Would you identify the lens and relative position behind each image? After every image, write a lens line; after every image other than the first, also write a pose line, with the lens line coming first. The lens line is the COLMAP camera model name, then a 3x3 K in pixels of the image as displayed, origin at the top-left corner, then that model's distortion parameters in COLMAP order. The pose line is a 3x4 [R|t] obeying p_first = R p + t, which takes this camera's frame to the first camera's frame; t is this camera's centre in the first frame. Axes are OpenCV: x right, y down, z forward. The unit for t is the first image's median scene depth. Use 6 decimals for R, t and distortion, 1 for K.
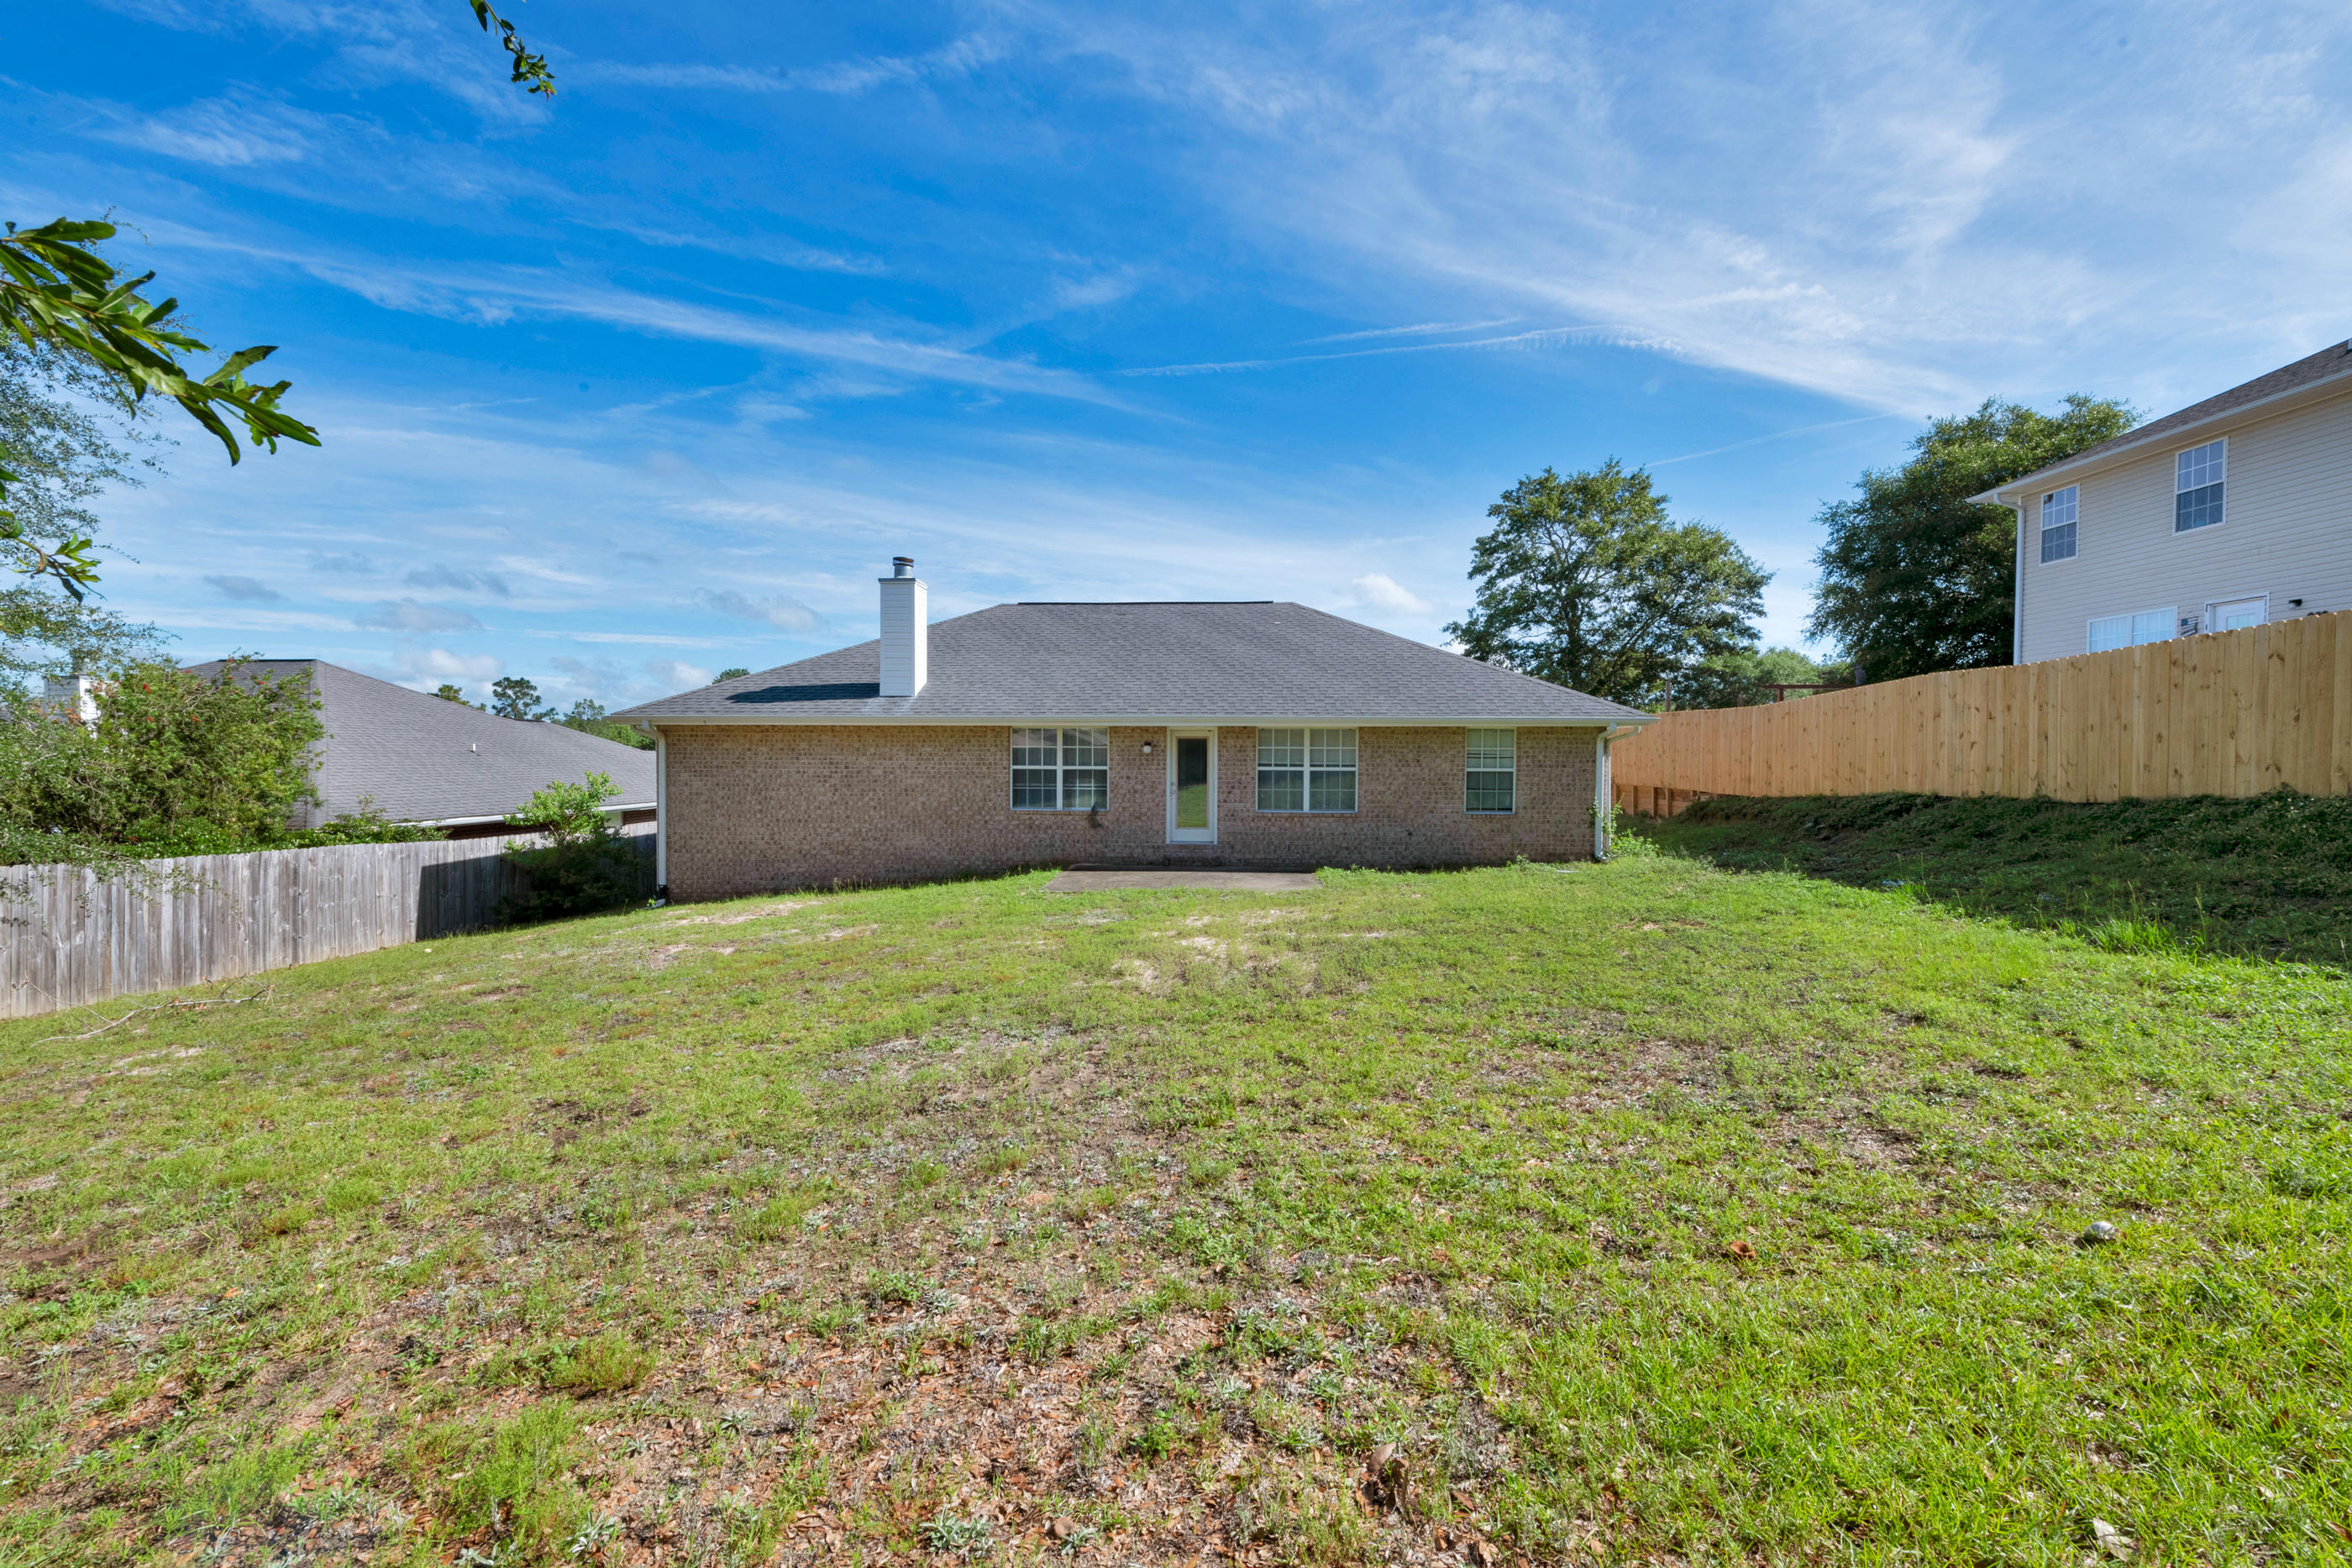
lens RADIAL K [[974.1, 0, 1175.4], [0, 974.1, 730.0], [0, 0, 1]] dist [-0.002262, -0.003685]
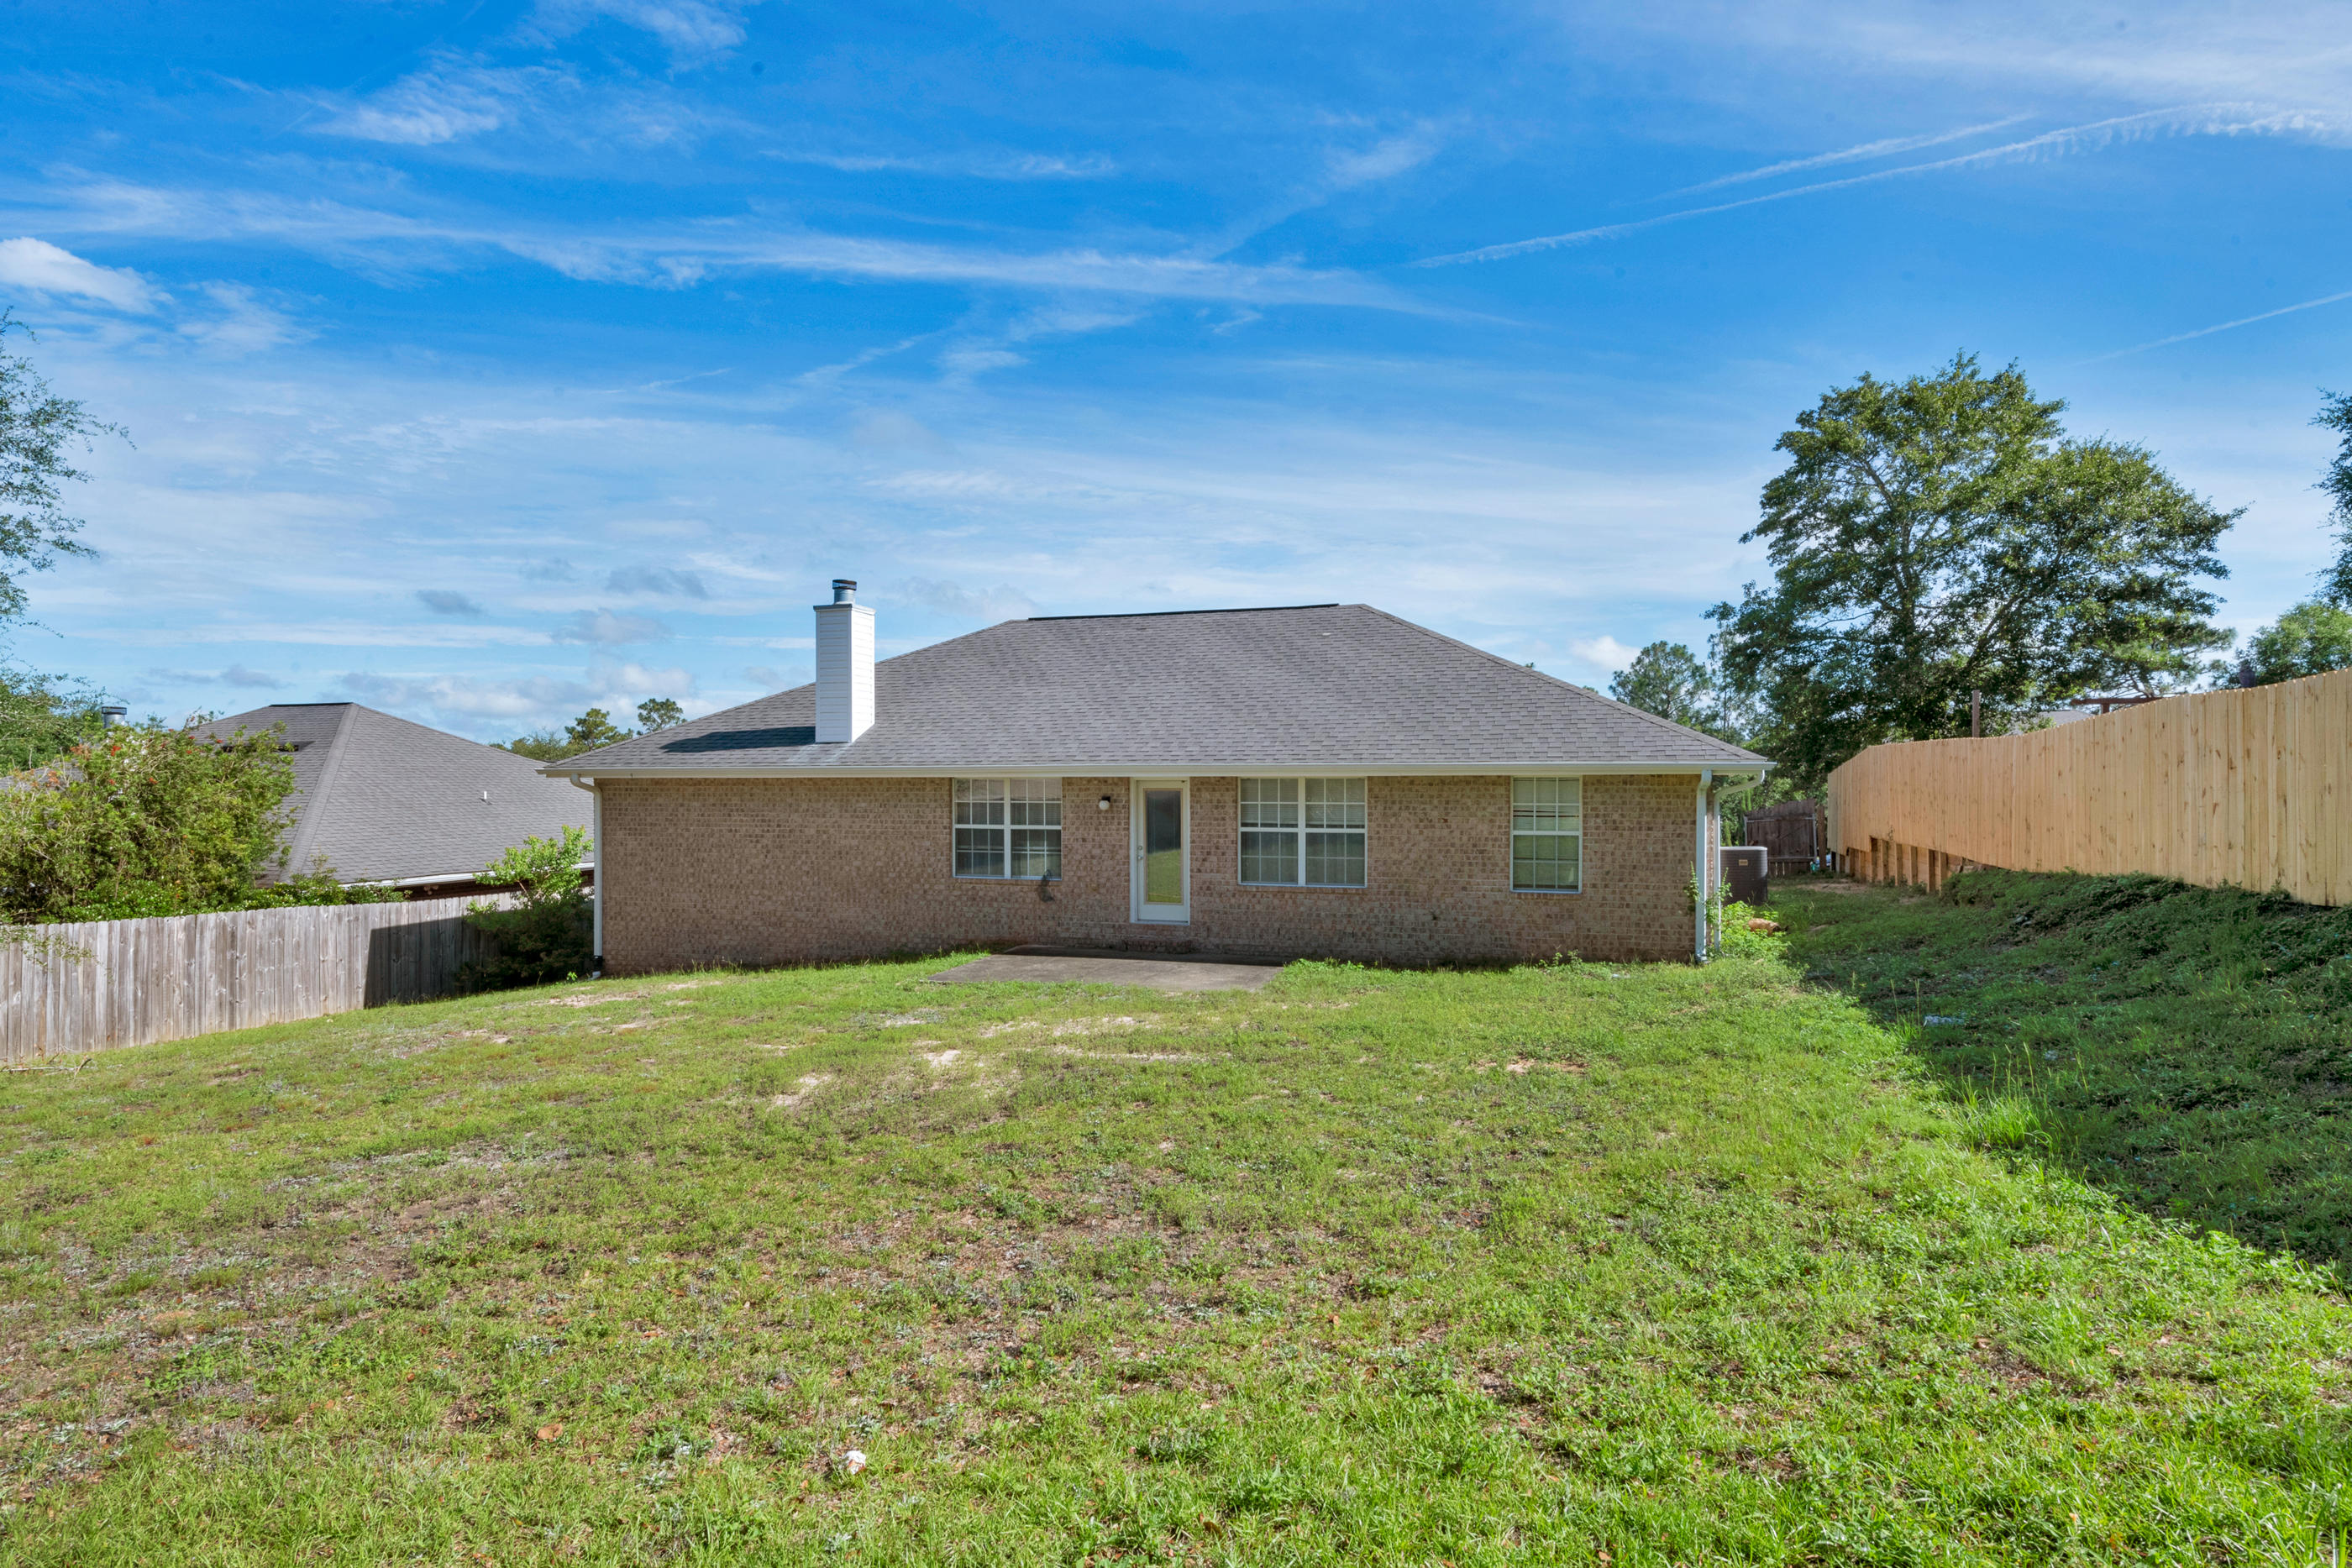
lens RADIAL K [[1308.0, 0, 1216.2], [0, 1308.0, 714.8], [0, 0, 1]] dist [0.008974, -0.006167]
pose [[0.964412, -0.017353, -0.263834, 0.229396], [0.012925, 0.999745, -0.018507, -0.022250], [0.264088, 0.014438, 0.964391, -0.015411]]
